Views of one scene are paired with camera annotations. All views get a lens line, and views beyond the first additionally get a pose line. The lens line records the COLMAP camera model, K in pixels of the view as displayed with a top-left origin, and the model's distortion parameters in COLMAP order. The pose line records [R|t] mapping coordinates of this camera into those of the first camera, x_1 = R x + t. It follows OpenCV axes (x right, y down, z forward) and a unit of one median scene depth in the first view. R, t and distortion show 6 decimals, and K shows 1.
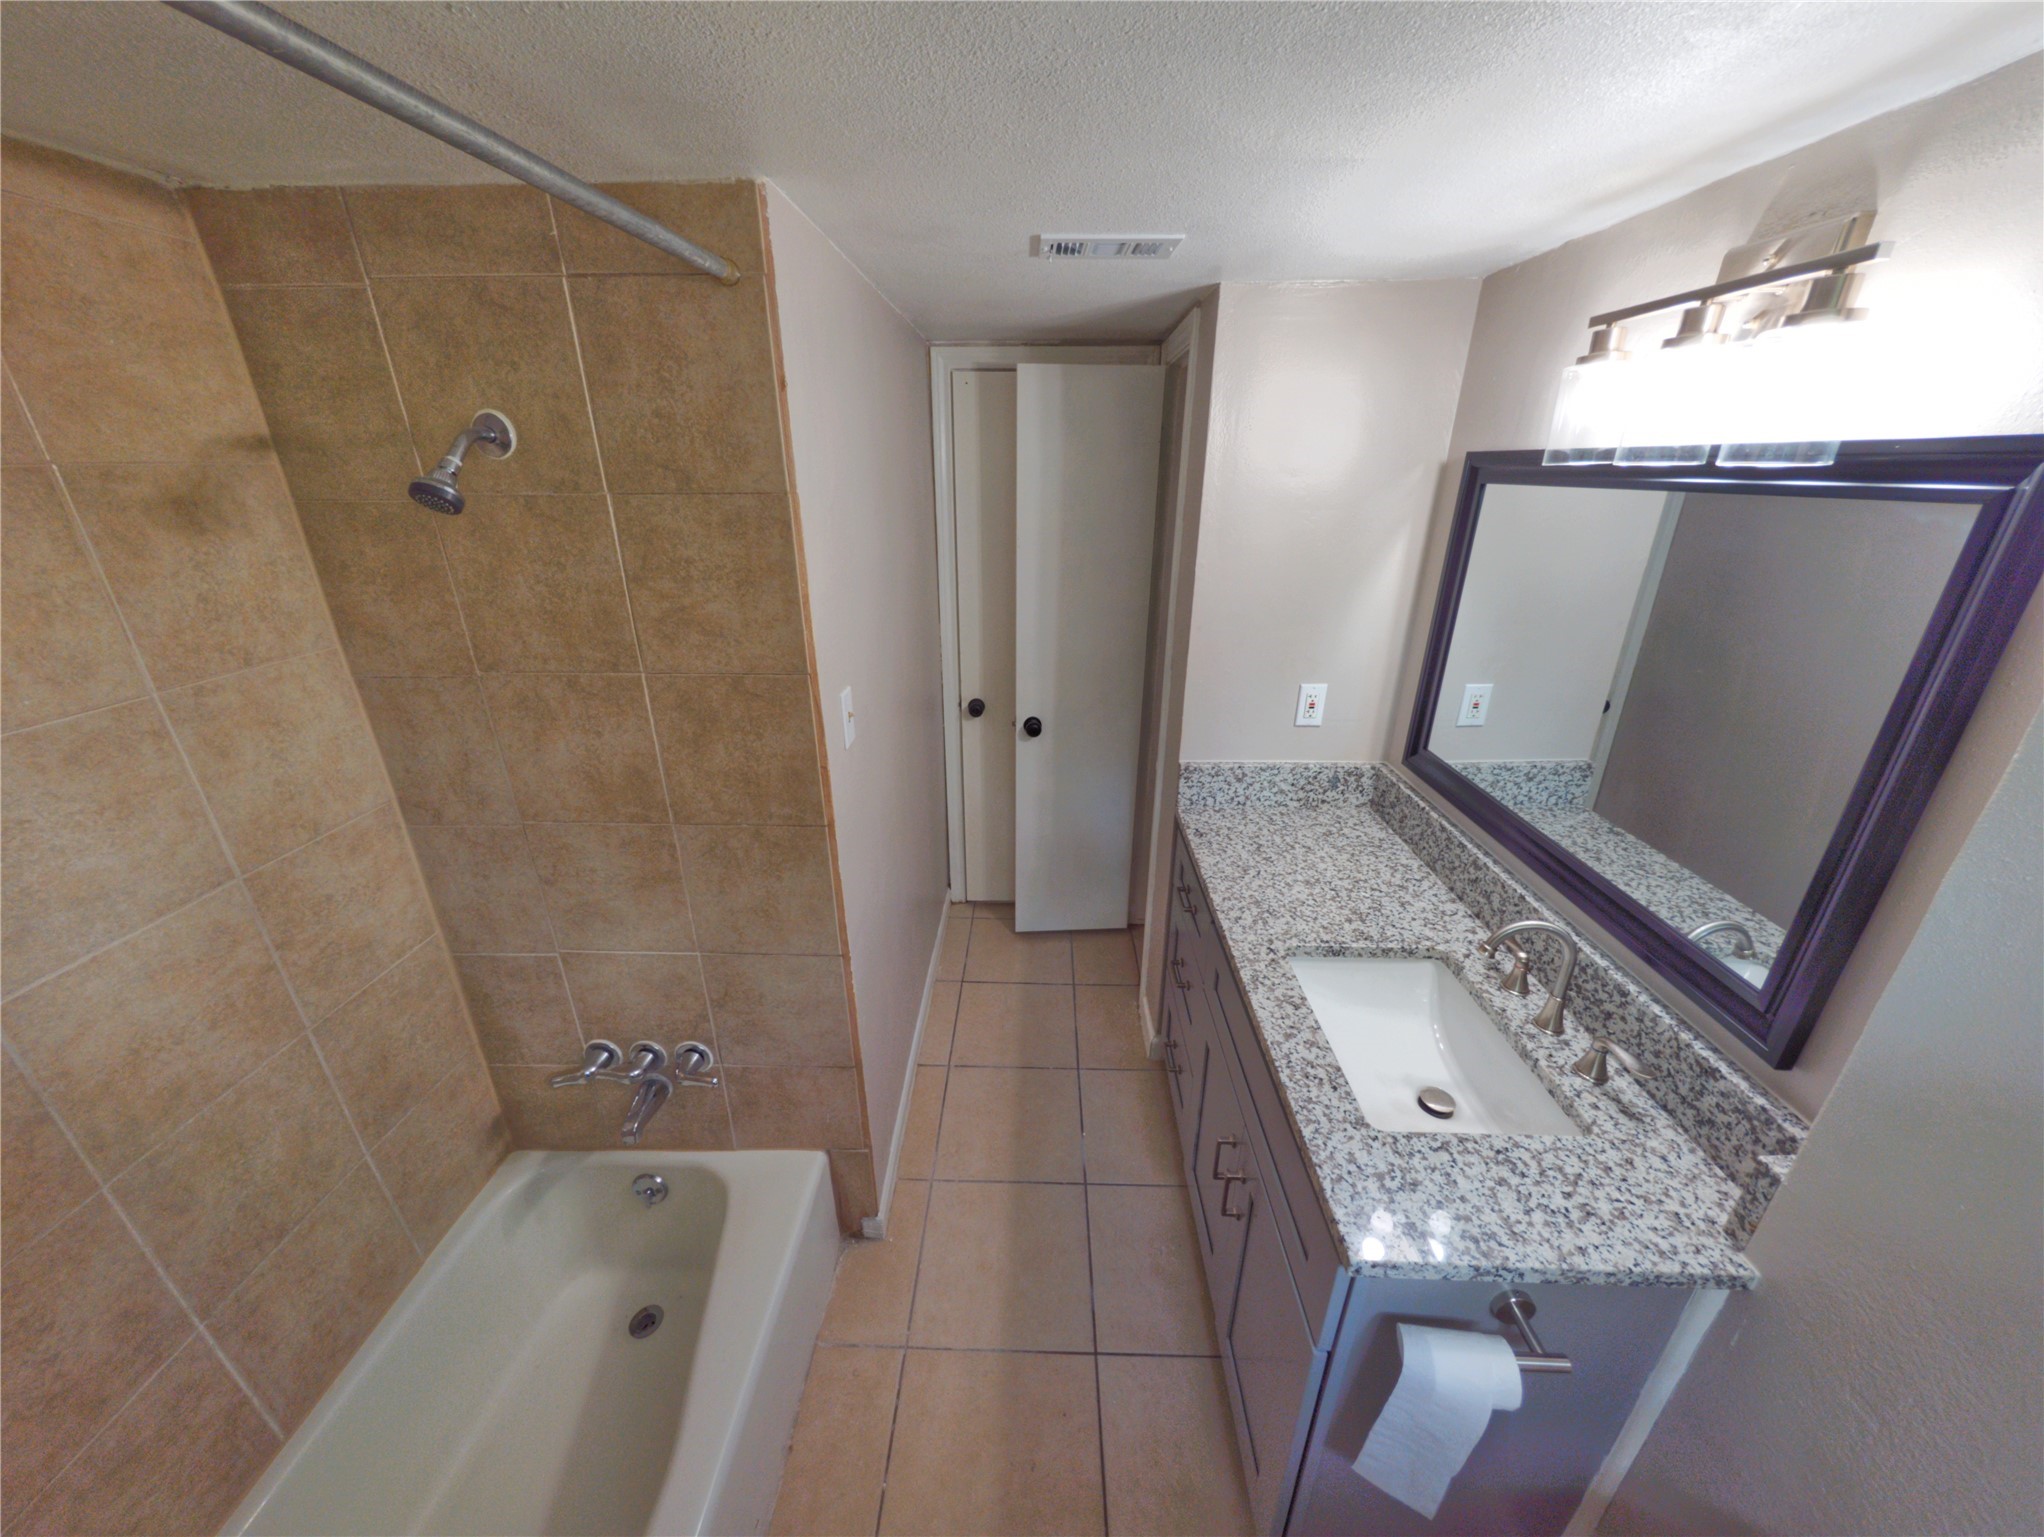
lens RADIAL K [[796.7, 0, 1022.0], [0, 796.7, 768.5], [0, 0, 1]] dist [0.000095, -0.000008]
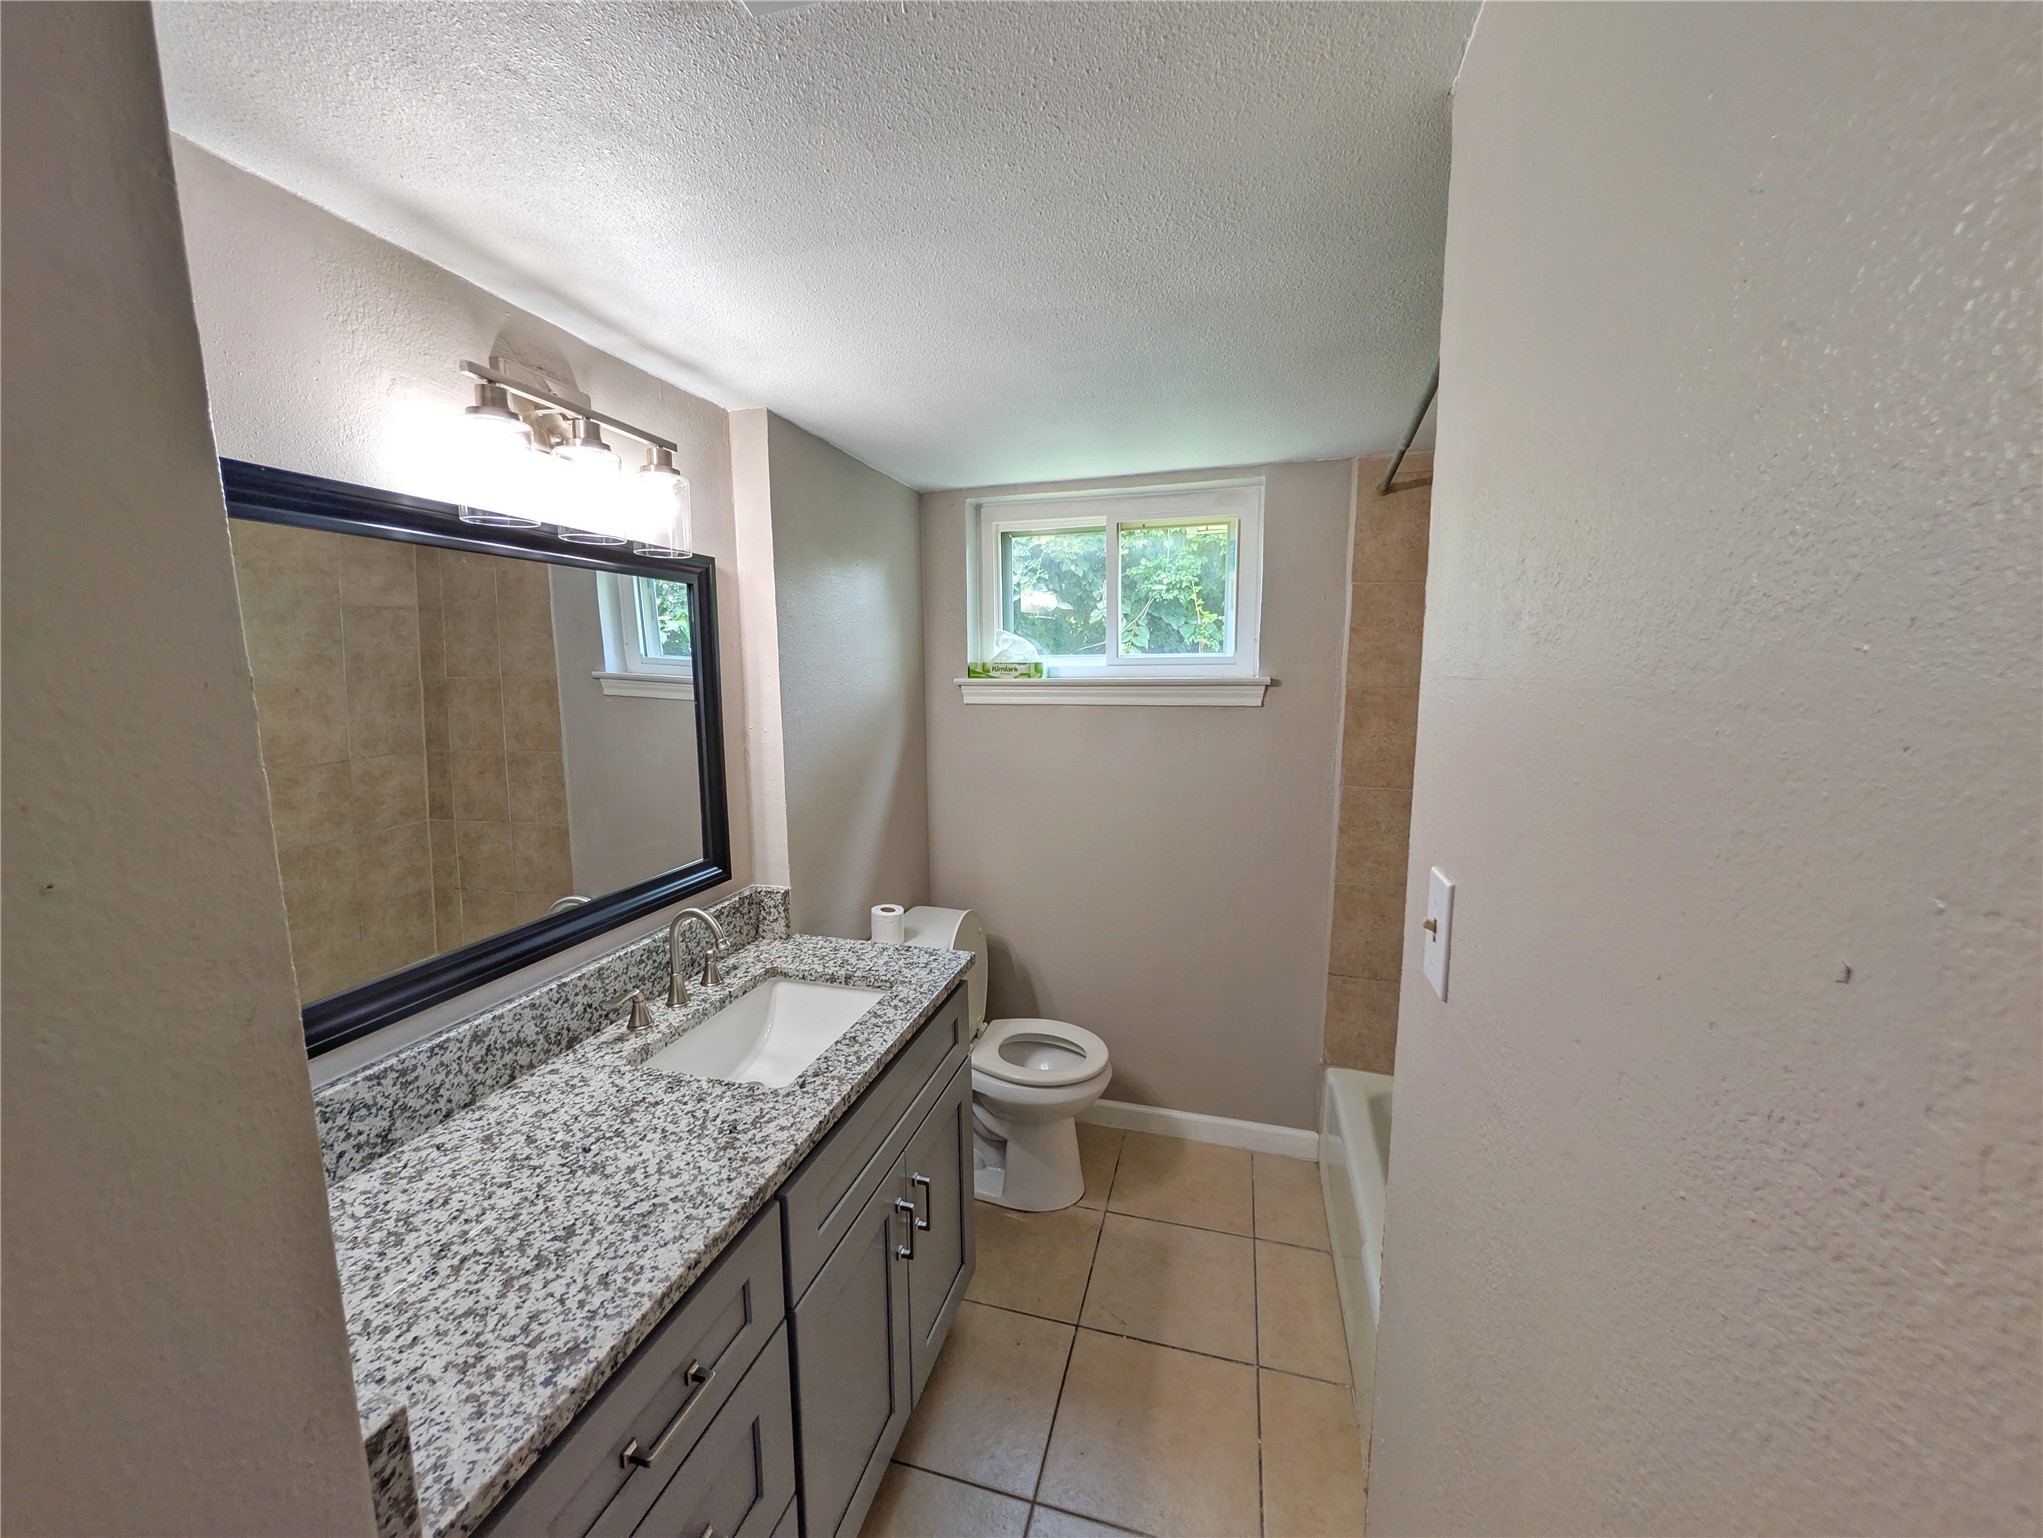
lens RADIAL K [[782.3, 0, 1021.5], [0, 782.3, 769.0], [0, 0, 1]] dist [0.003468, 0.000431]
pose [[-0.970046, -0.023433, 0.241786, -0.094547], [0.096733, 0.875753, 0.472968, -0.426615], [-0.222829, 0.482190, -0.847255, 1.513142]]
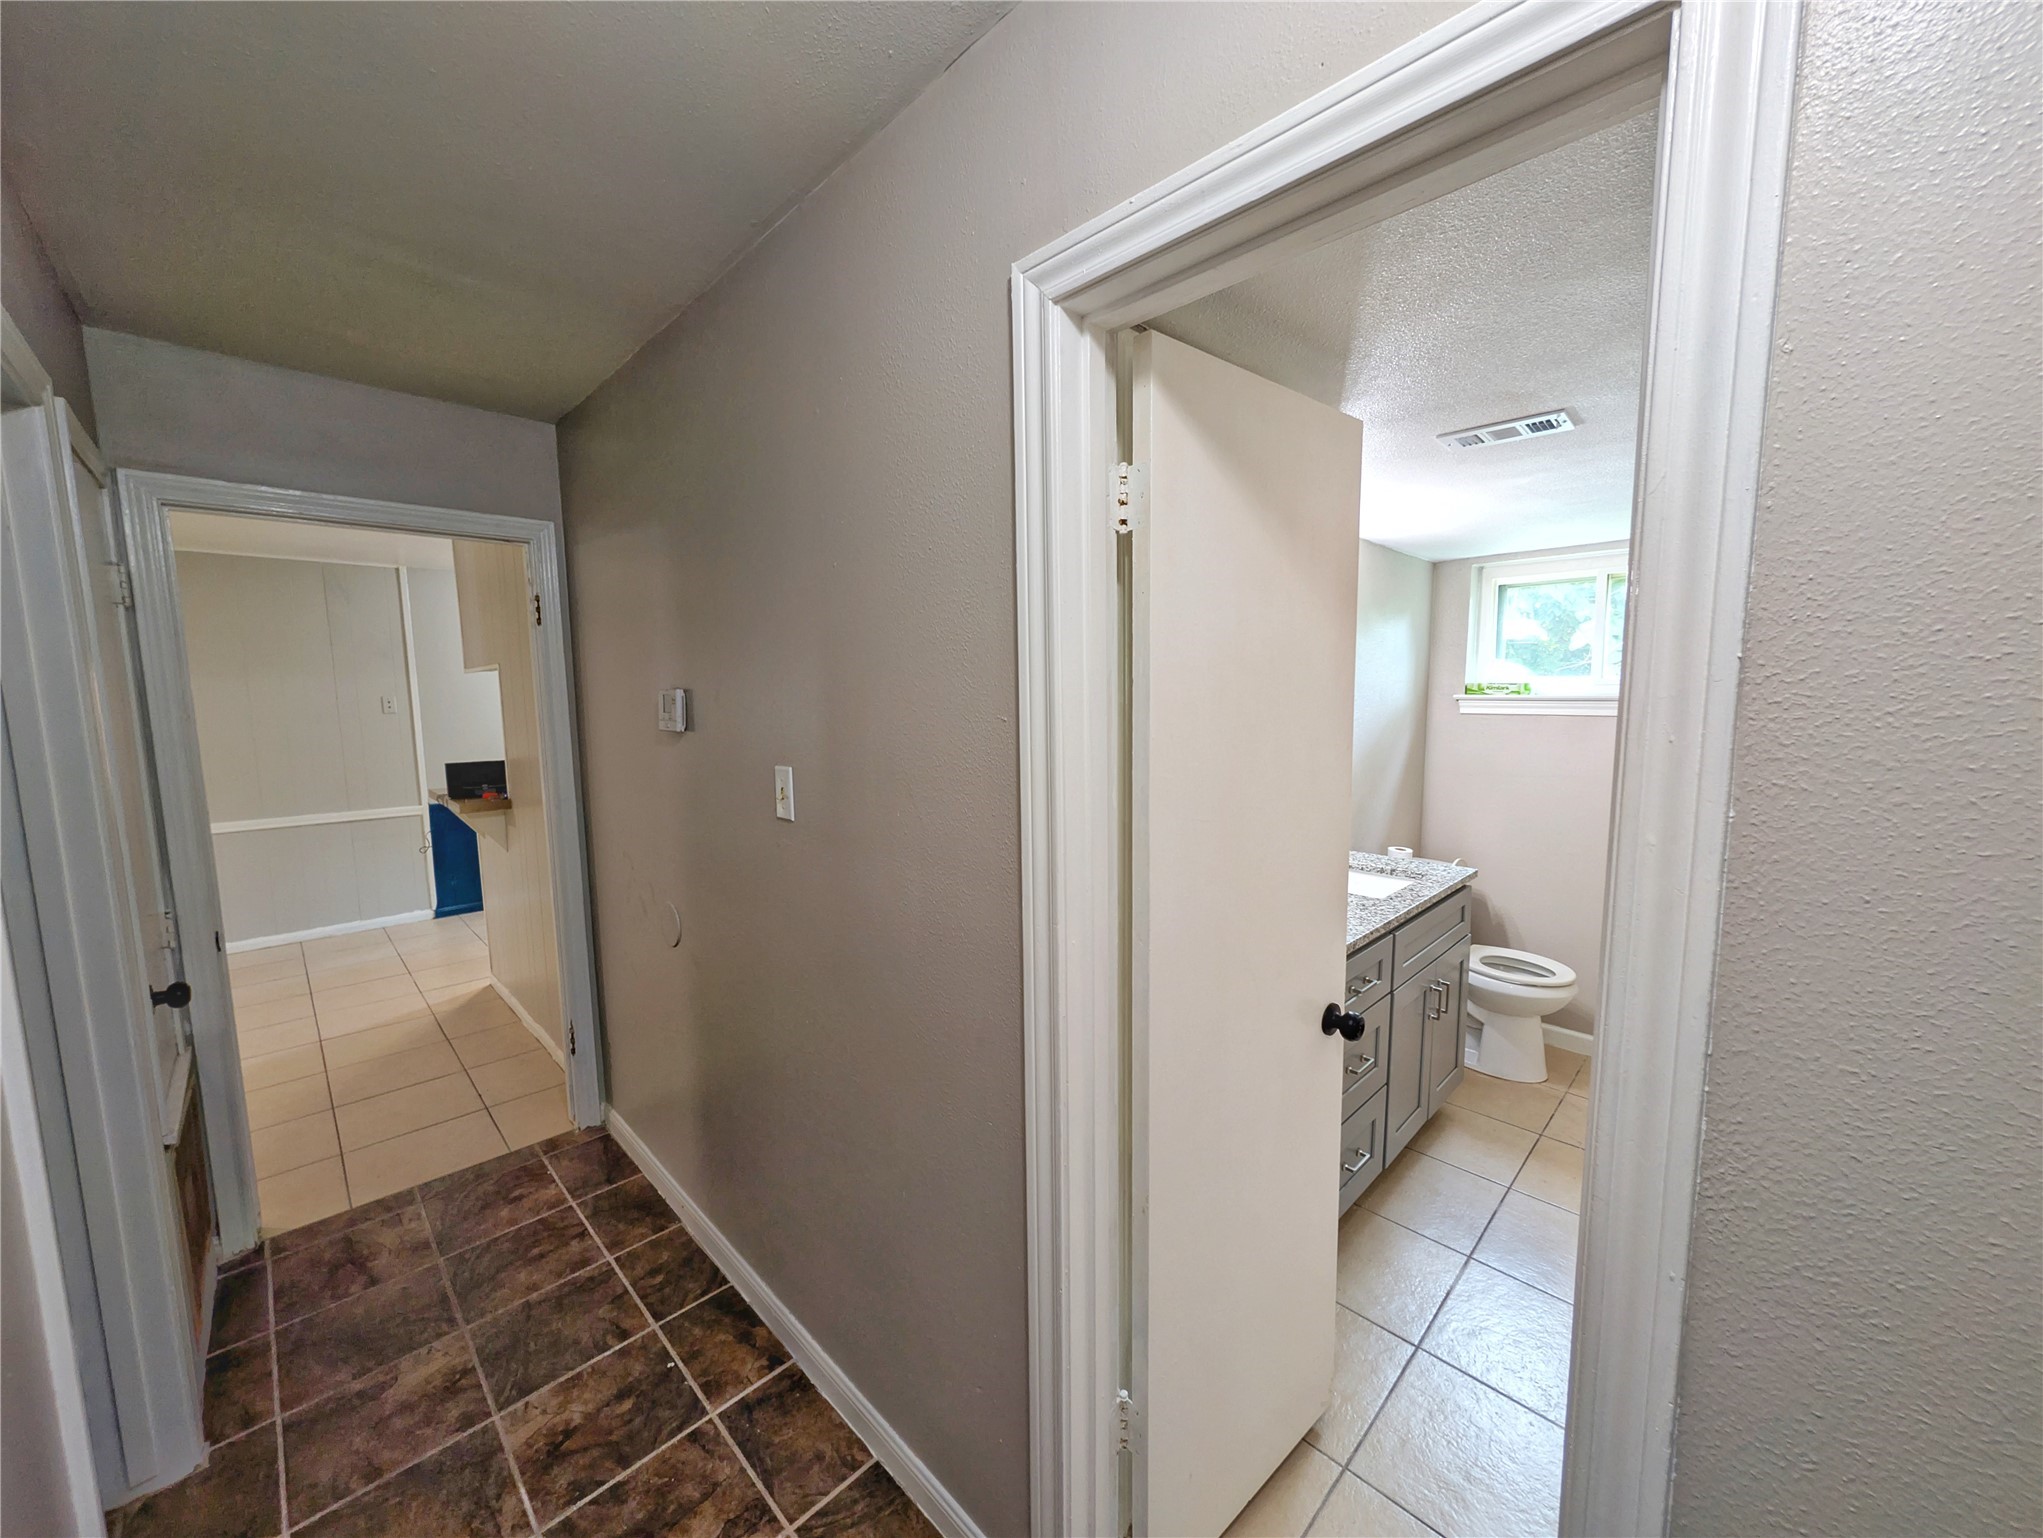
lens RADIAL K [[782.3, 0, 1021.5], [0, 782.3, 769.0], [0, 0, 1]] dist [0.003468, 0.000431]
pose [[-0.726416, -0.066056, 0.684073, -0.216141], [0.258969, 0.895690, 0.361489, -0.795757], [-0.636596, 0.439745, -0.633537, 2.426469]]
